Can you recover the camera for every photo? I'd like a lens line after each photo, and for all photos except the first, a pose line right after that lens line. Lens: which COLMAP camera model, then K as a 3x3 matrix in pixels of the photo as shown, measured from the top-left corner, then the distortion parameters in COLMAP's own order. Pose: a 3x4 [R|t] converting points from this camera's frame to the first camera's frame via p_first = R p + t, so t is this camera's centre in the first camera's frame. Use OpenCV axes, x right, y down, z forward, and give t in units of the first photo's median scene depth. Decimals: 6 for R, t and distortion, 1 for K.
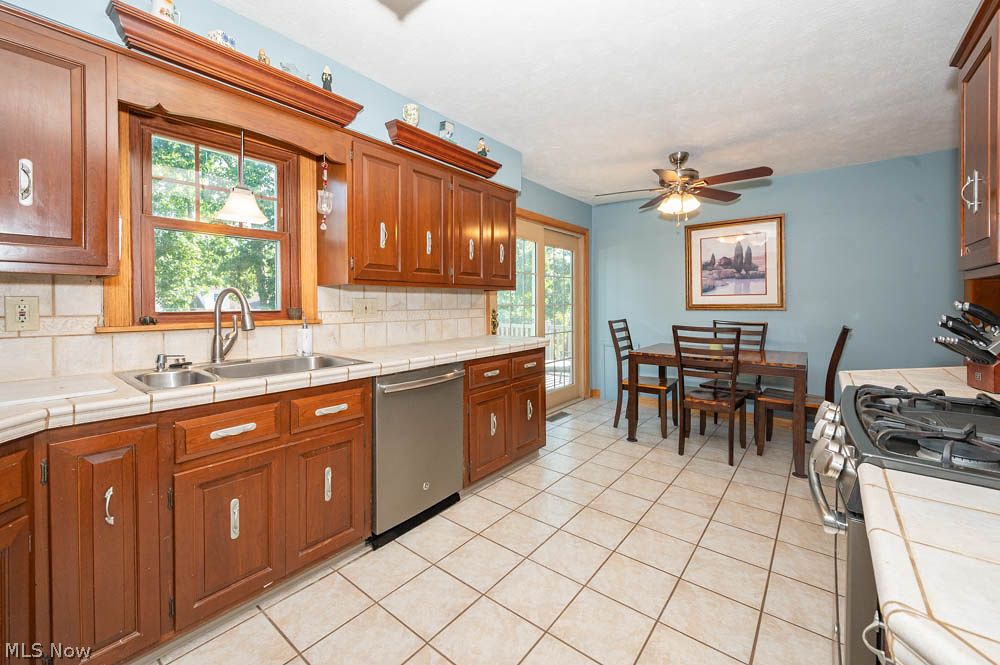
lens RADIAL K [[401.2, 0, 502.5], [0, 401.2, 306.3], [0, 0, 1]] dist [-0.001331, 0.000002]
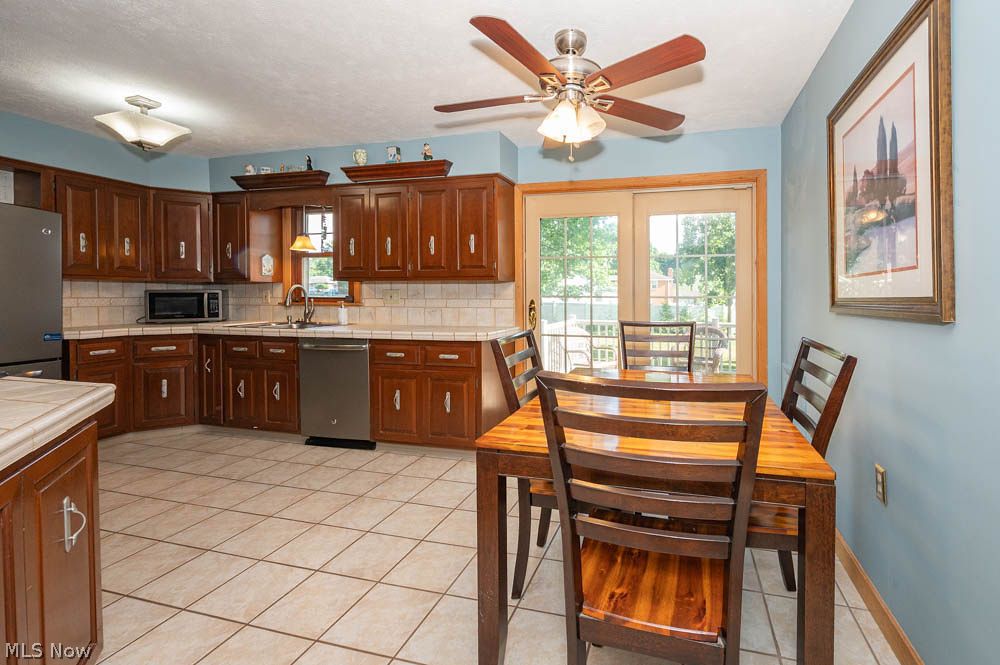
lens RADIAL K [[415.6, 0, 553.0], [0, 415.6, 299.8], [0, 0, 1]] dist [-0.000397, -0.000053]
pose [[0.424782, 0.015729, -0.905159, 1.325828], [-0.010701, 0.999866, 0.012353, -0.009100], [0.905232, 0.004439, 0.424894, 0.971042]]
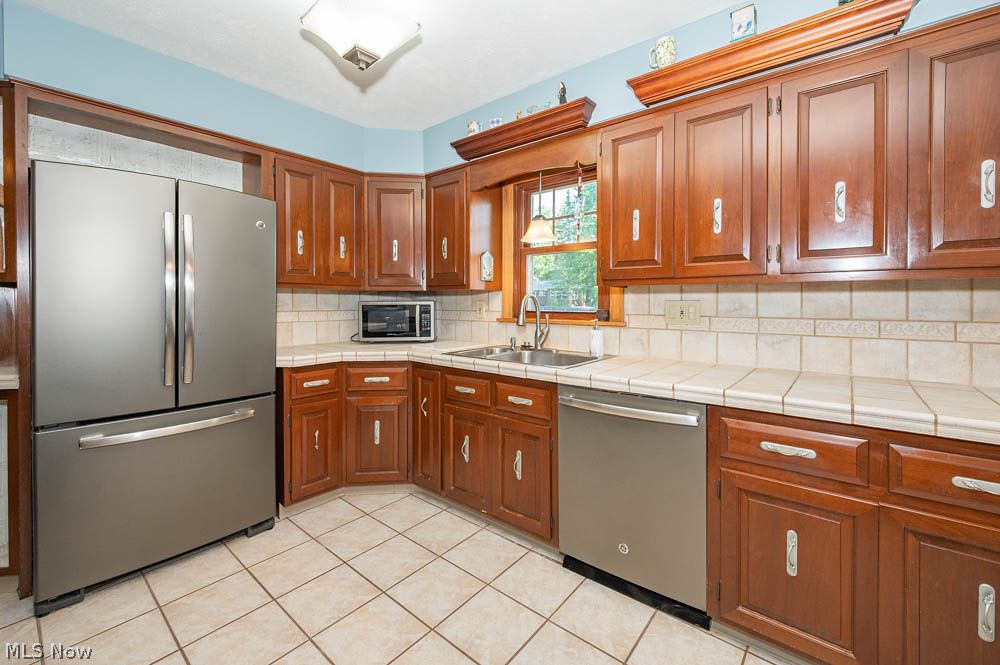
lens RADIAL K [[408.0, 0, 497.7], [0, 408.0, 305.2], [0, 0, 1]] dist [0.000002, -0.000036]
pose [[-0.010536, 0.010844, -0.999886, 0.524993], [-0.010703, 0.999883, 0.010957, -0.016857], [0.999887, 0.010817, -0.010418, 0.691619]]
